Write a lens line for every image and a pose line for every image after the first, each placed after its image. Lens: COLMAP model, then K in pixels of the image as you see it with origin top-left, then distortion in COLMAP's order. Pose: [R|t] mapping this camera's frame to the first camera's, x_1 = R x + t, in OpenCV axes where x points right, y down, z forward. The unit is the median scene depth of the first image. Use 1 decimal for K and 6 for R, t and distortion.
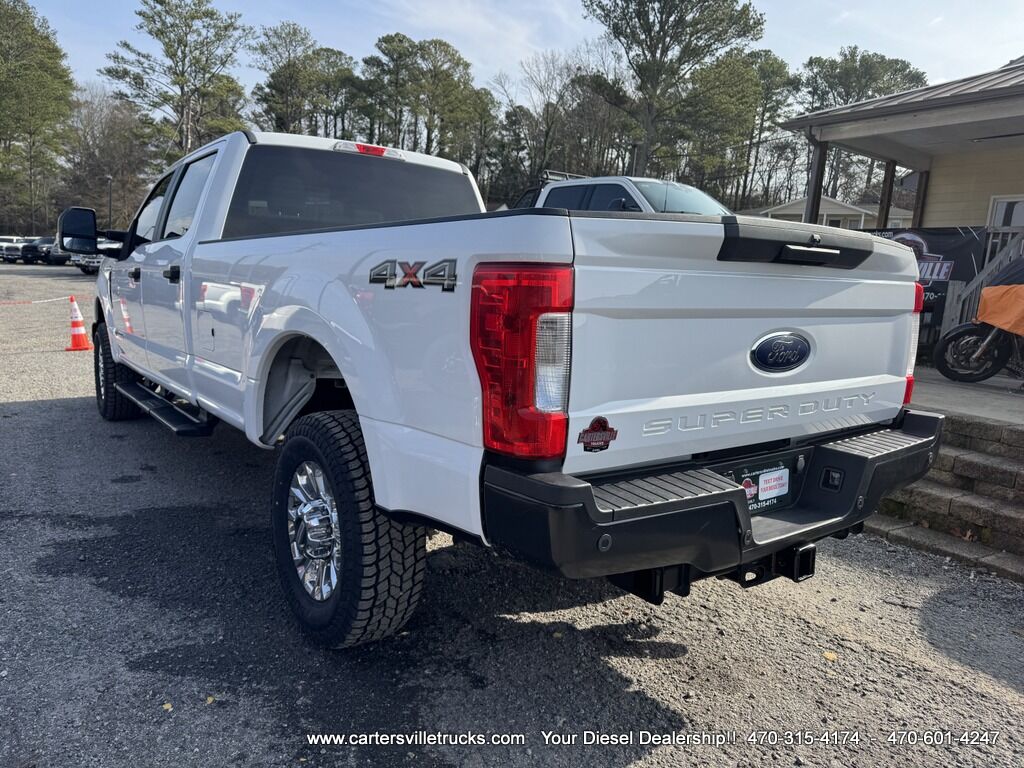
lens RADIAL K [[733.0, 0, 509.8], [0, 733.0, 396.1], [0, 0, 1]] dist [0.024527, -0.027894]
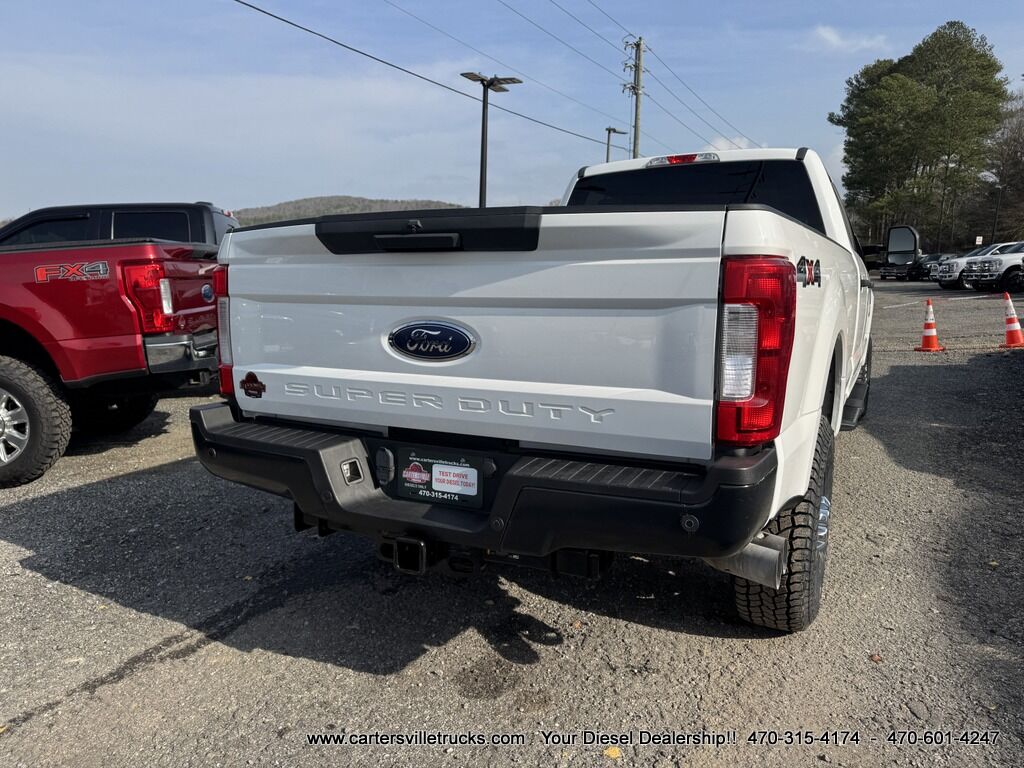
lens RADIAL K [[728.0, 0, 518.4], [0, 728.0, 383.7], [0, 0, 1]] dist [0.094783, -0.107497]
pose [[0.451115, 0.095559, -0.887335, 1.251338], [-0.121156, 0.991604, 0.045193, -0.058778], [0.884204, 0.087119, 0.458905, 0.634039]]
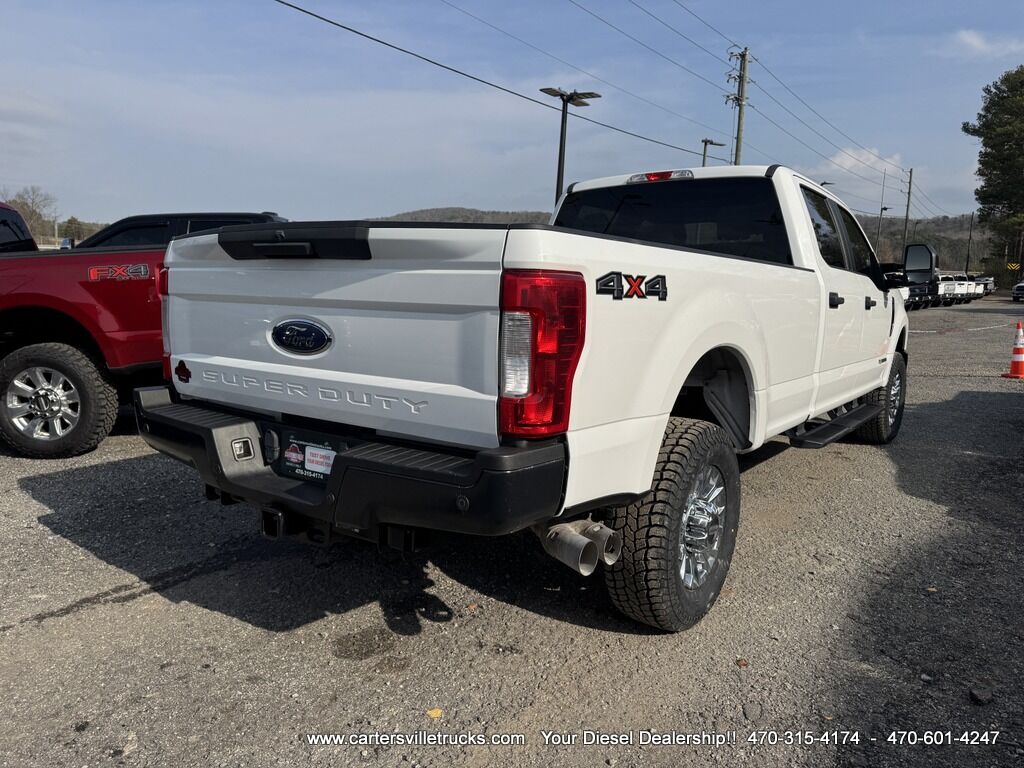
lens RADIAL K [[728.4, 0, 517.6], [0, 728.4, 386.6], [0, 0, 1]] dist [0.085402, -0.094083]
pose [[0.310710, 0.102611, -0.944950, 1.487238], [-0.158002, 0.985900, 0.055105, -0.095313], [0.937281, 0.132182, 0.322542, 0.922408]]
